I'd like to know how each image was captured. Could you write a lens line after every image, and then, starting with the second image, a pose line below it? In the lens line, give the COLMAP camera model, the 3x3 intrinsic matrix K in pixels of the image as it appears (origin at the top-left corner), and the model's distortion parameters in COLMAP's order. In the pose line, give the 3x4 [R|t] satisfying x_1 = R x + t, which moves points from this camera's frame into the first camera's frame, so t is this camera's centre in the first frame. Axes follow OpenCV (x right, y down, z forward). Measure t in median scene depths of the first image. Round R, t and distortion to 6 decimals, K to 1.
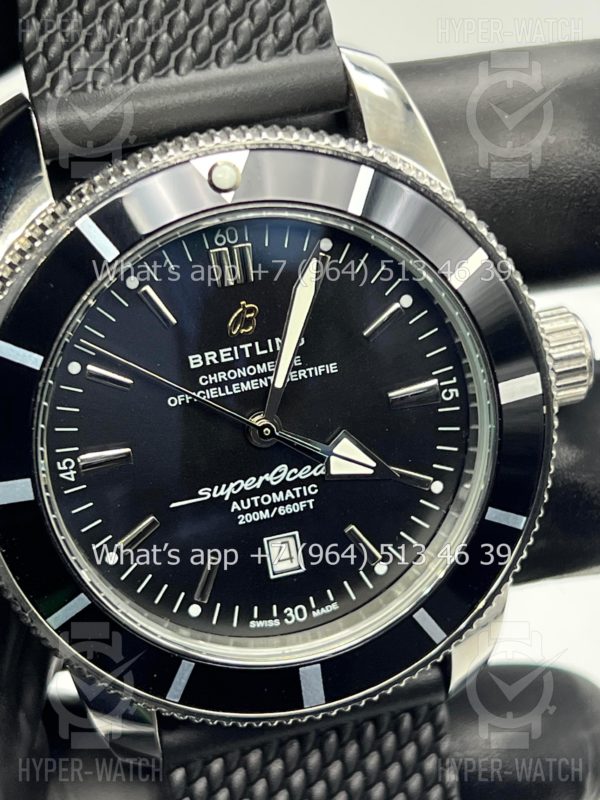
lens RADIAL K [[1936.3, 0, 300.0], [0, 1936.3, 400.0], [0, 0, 1]] dist [0.255922, -0.956211]
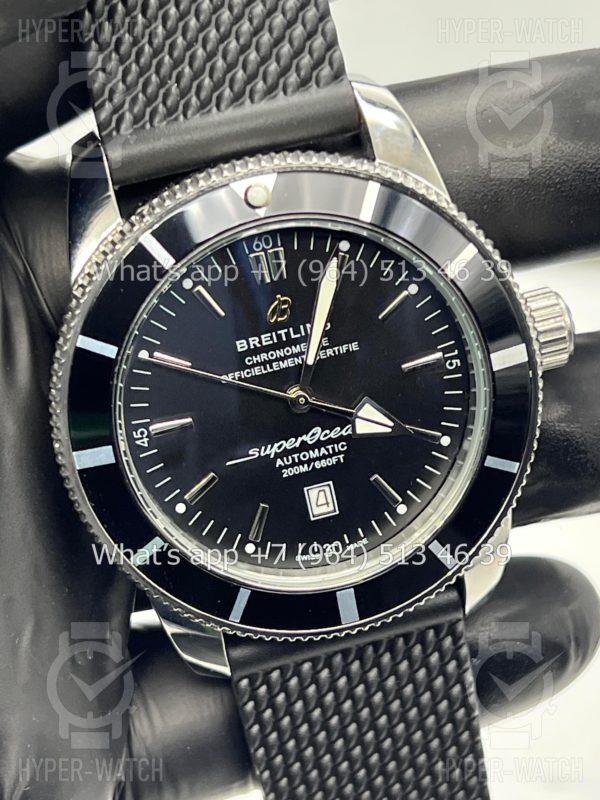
lens RADIAL K [[1936.3, 0, 300.0], [0, 1936.3, 400.0], [0, 0, 1]] dist [0.255922, -0.956211]
pose [[0.997891, -0.037311, -0.053119, 0.046183], [0.038479, 0.999036, 0.021138, -0.009955], [0.052279, -0.023137, 0.998364, -0.219860]]
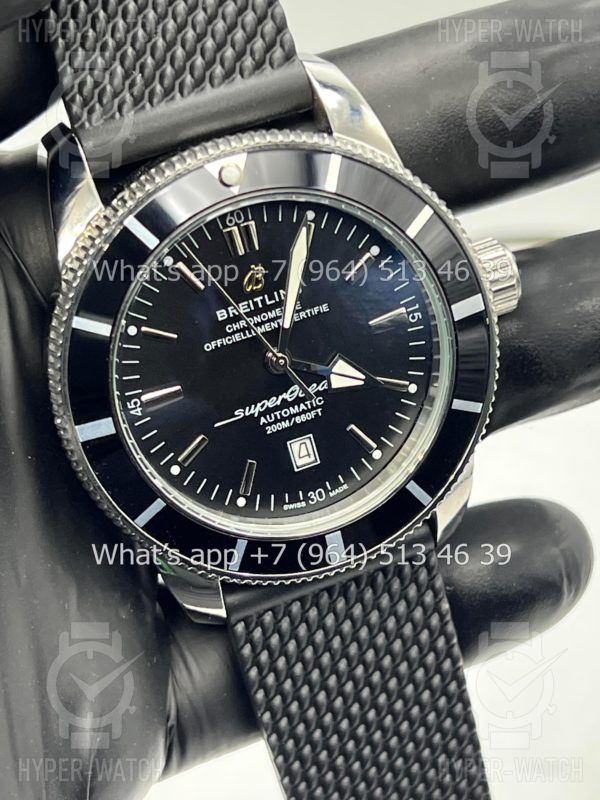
lens RADIAL K [[1936.3, 0, 300.0], [0, 1936.3, 400.0], [0, 0, 1]] dist [0.255922, -0.956211]
pose [[0.993076, -0.113353, 0.030849, -0.047723], [0.111549, 0.992235, 0.055008, -0.028731], [-0.036845, -0.051186, 0.998009, -0.315834]]
